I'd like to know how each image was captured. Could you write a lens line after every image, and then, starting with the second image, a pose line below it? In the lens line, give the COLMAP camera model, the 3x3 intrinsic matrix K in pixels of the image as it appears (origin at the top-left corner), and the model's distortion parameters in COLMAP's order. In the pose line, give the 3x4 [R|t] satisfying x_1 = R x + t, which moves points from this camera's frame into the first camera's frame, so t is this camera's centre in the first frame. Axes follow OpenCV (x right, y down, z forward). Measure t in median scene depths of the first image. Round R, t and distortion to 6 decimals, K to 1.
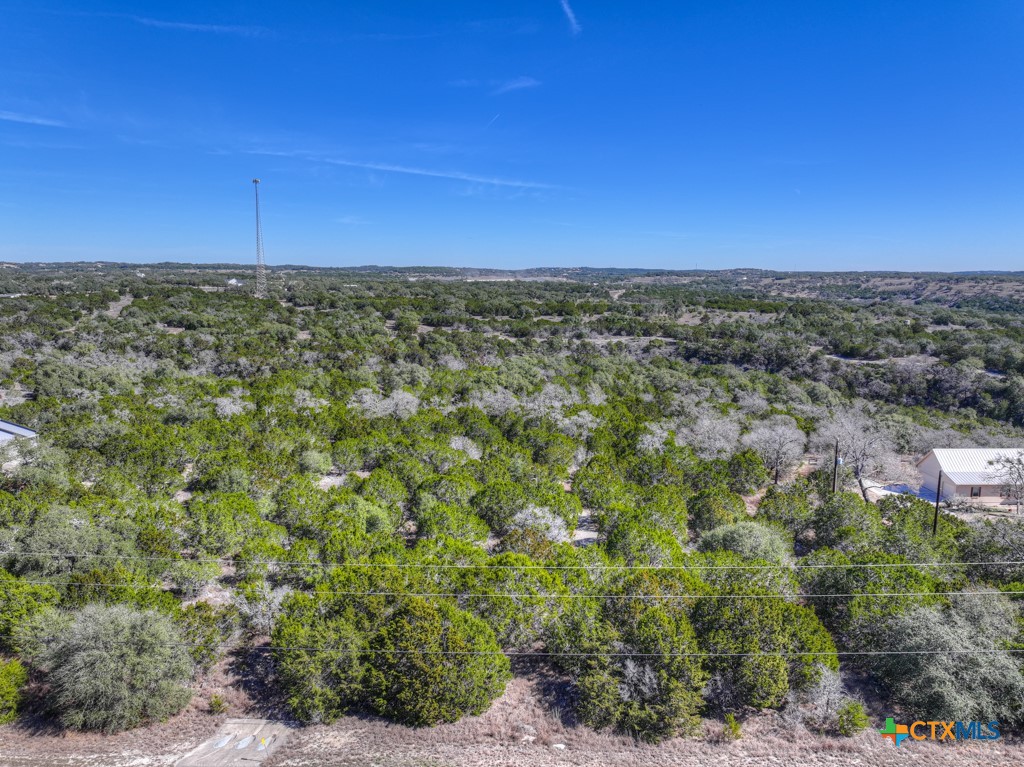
lens RADIAL K [[721.6, 0, 510.9], [0, 721.6, 379.7], [0, 0, 1]] dist [0.001165, 0.014030]
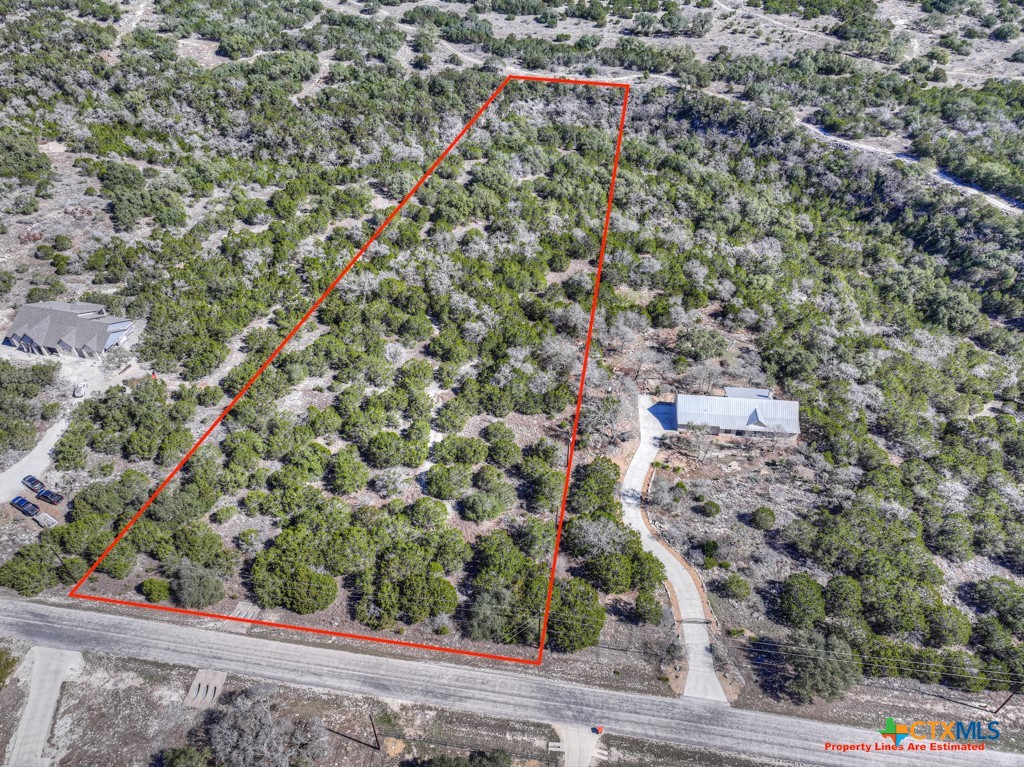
lens RADIAL K [[721.6, 0, 510.9], [0, 721.6, 379.7], [0, 0, 1]] dist [0.001165, 0.014030]
pose [[0.993358, 0.071747, -0.089954, 0.118648], [-0.014078, 0.851697, 0.523845, -0.243933], [0.114198, -0.519100, 0.847050, -0.114679]]
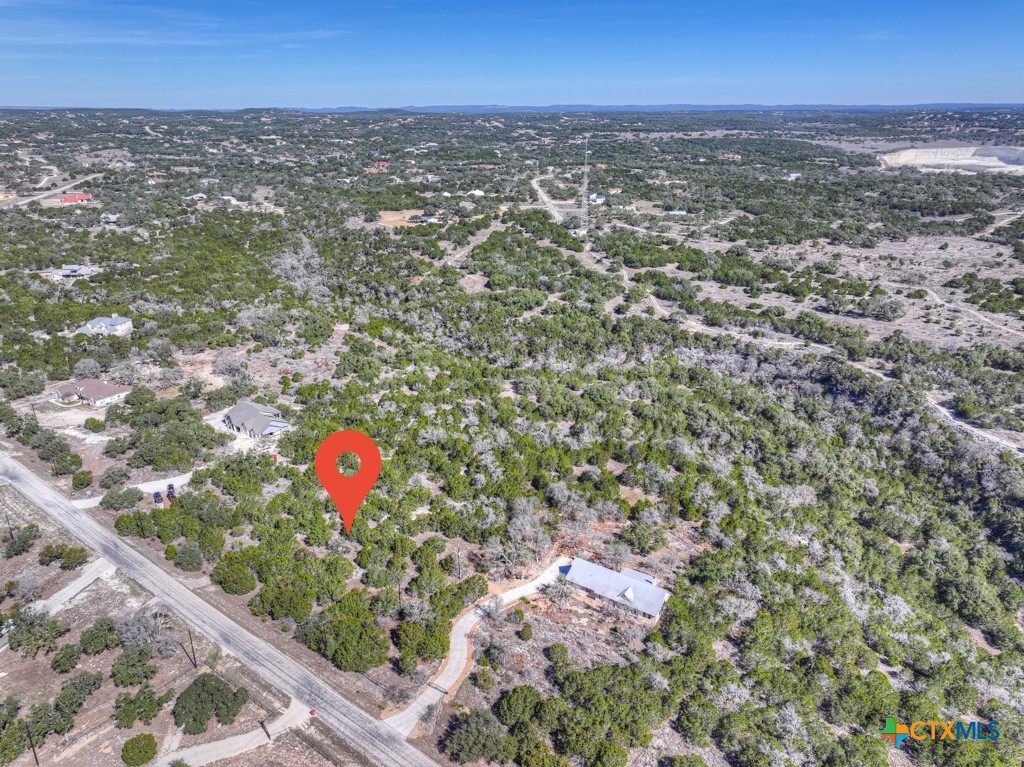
lens RADIAL K [[721.6, 0, 510.9], [0, 721.6, 379.7], [0, 0, 1]] dist [0.001165, 0.014030]
pose [[0.816743, 0.198704, -0.541708, 0.450951], [-0.075392, 0.967535, 0.241232, -0.260408], [0.572055, -0.156184, 0.805208, -0.178921]]
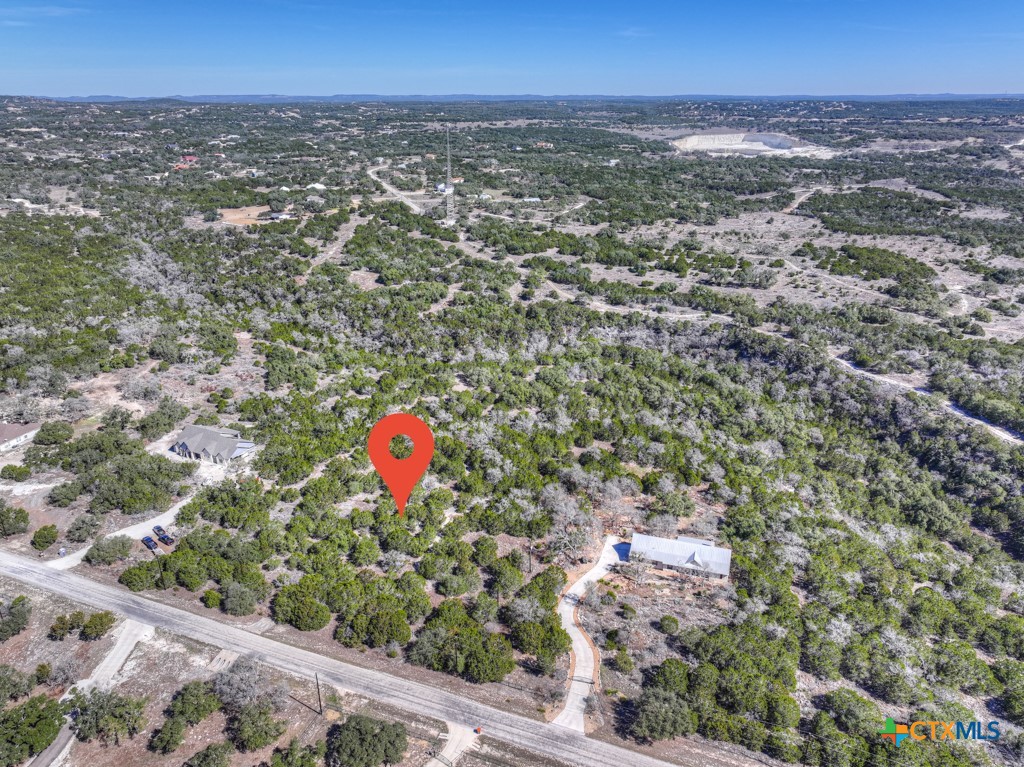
lens RADIAL K [[721.6, 0, 510.9], [0, 721.6, 379.7], [0, 0, 1]] dist [0.001165, 0.014030]
pose [[0.944366, 0.115523, -0.307941, 0.269695], [-0.041255, 0.970496, 0.237561, -0.246716], [0.326300, -0.211640, 0.921269, -0.266192]]
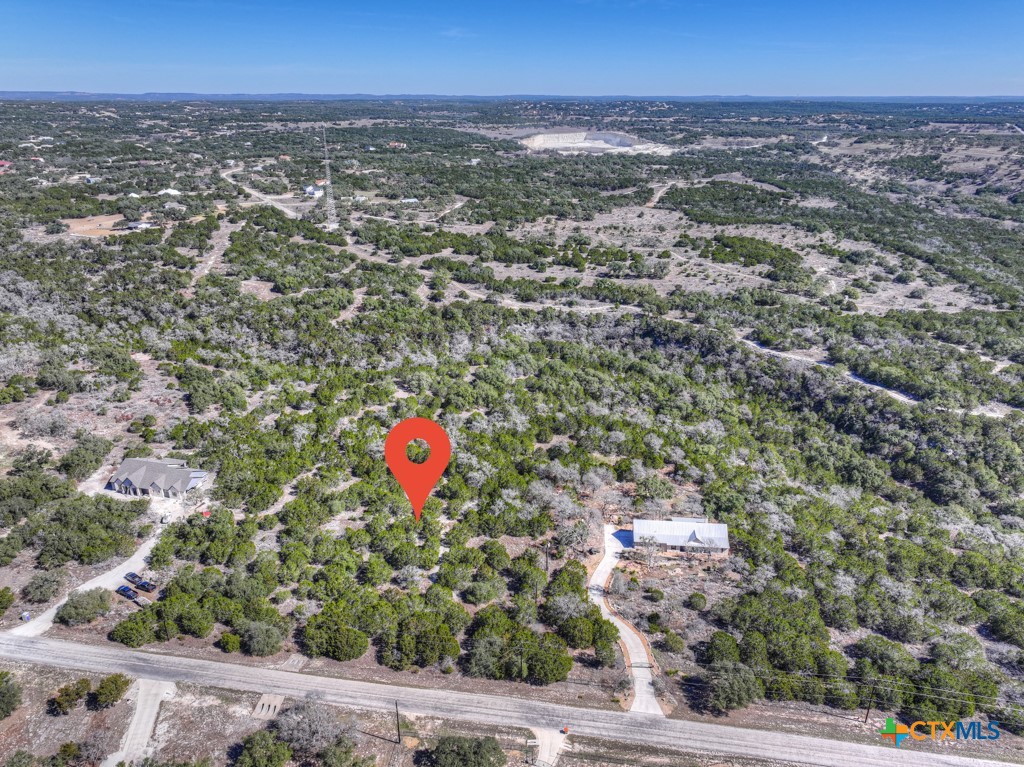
lens RADIAL K [[721.6, 0, 510.9], [0, 721.6, 379.7], [0, 0, 1]] dist [0.001165, 0.014030]
pose [[0.993124, 0.041115, -0.109608, 0.146913], [-0.014624, 0.972534, 0.232301, -0.243553], [0.116148, -0.229100, 0.966448, -0.292394]]
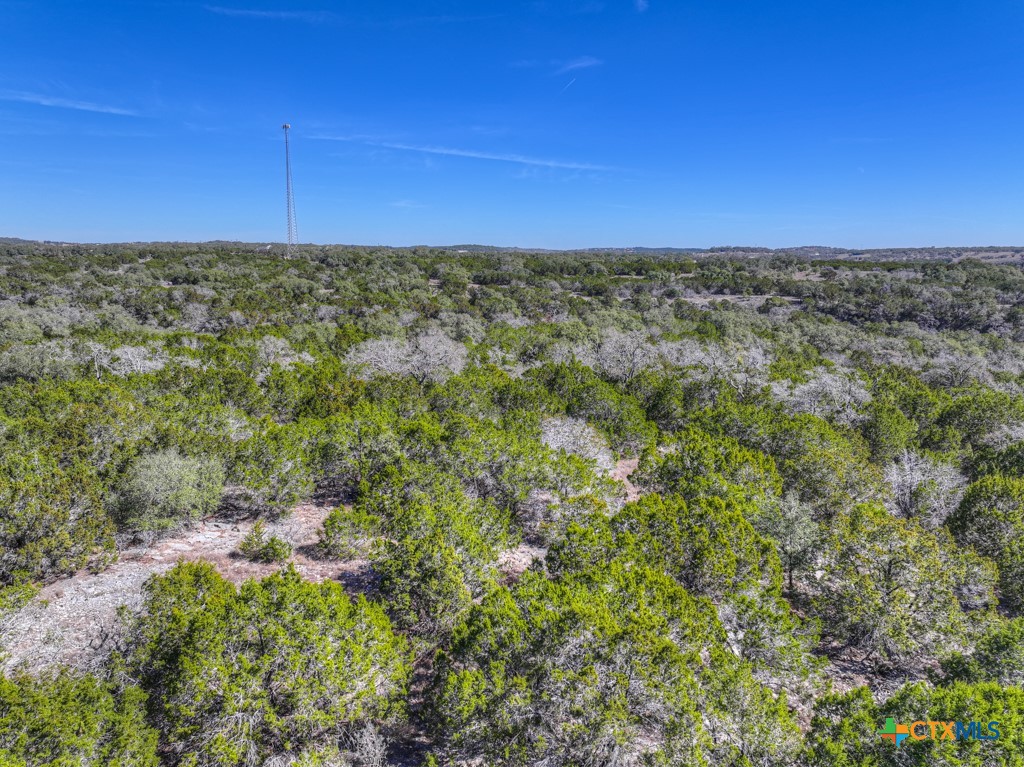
lens RADIAL K [[721.6, 0, 510.9], [0, 721.6, 379.7], [0, 0, 1]] dist [0.001165, 0.014030]
pose [[0.997632, 0.009225, -0.068149, -0.027095], [-0.007676, 0.999707, 0.022954, 0.017589], [0.068341, -0.022376, 0.997411, 0.217073]]
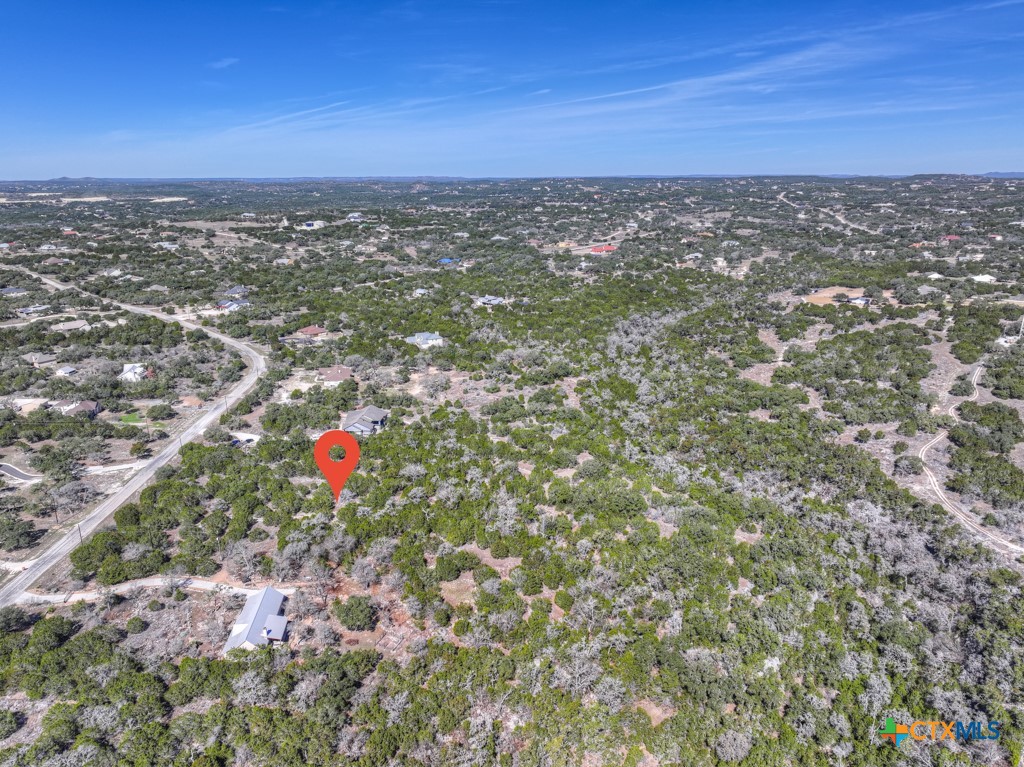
lens RADIAL K [[721.6, 0, 510.9], [0, 721.6, 379.7], [0, 0, 1]] dist [0.001165, 0.014030]
pose [[0.073496, 0.266642, -0.960989, 0.803128], [-0.132927, 0.957617, 0.255540, -0.353269], [0.988397, 0.108960, 0.105825, 0.458480]]
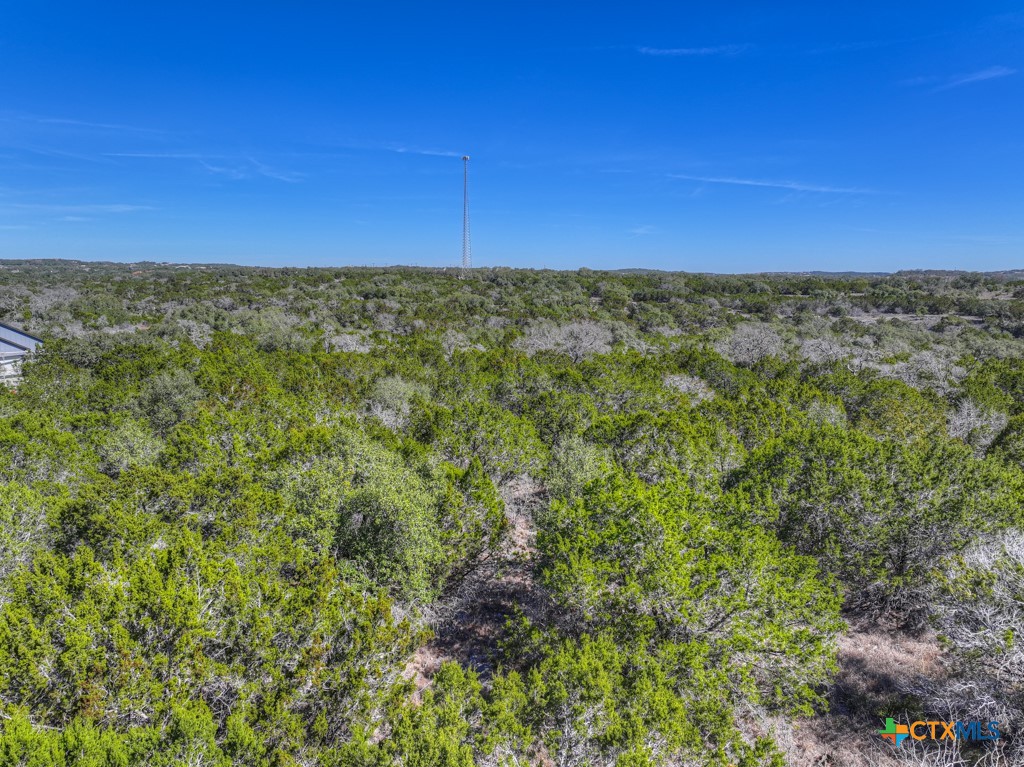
lens RADIAL K [[721.6, 0, 510.9], [0, 721.6, 379.7], [0, 0, 1]] dist [0.001165, 0.014030]
pose [[0.957088, 0.039002, -0.287161, -0.014764], [-0.042181, 0.999098, -0.004887, 0.032924], [0.286711, 0.016790, 0.957870, 0.172663]]
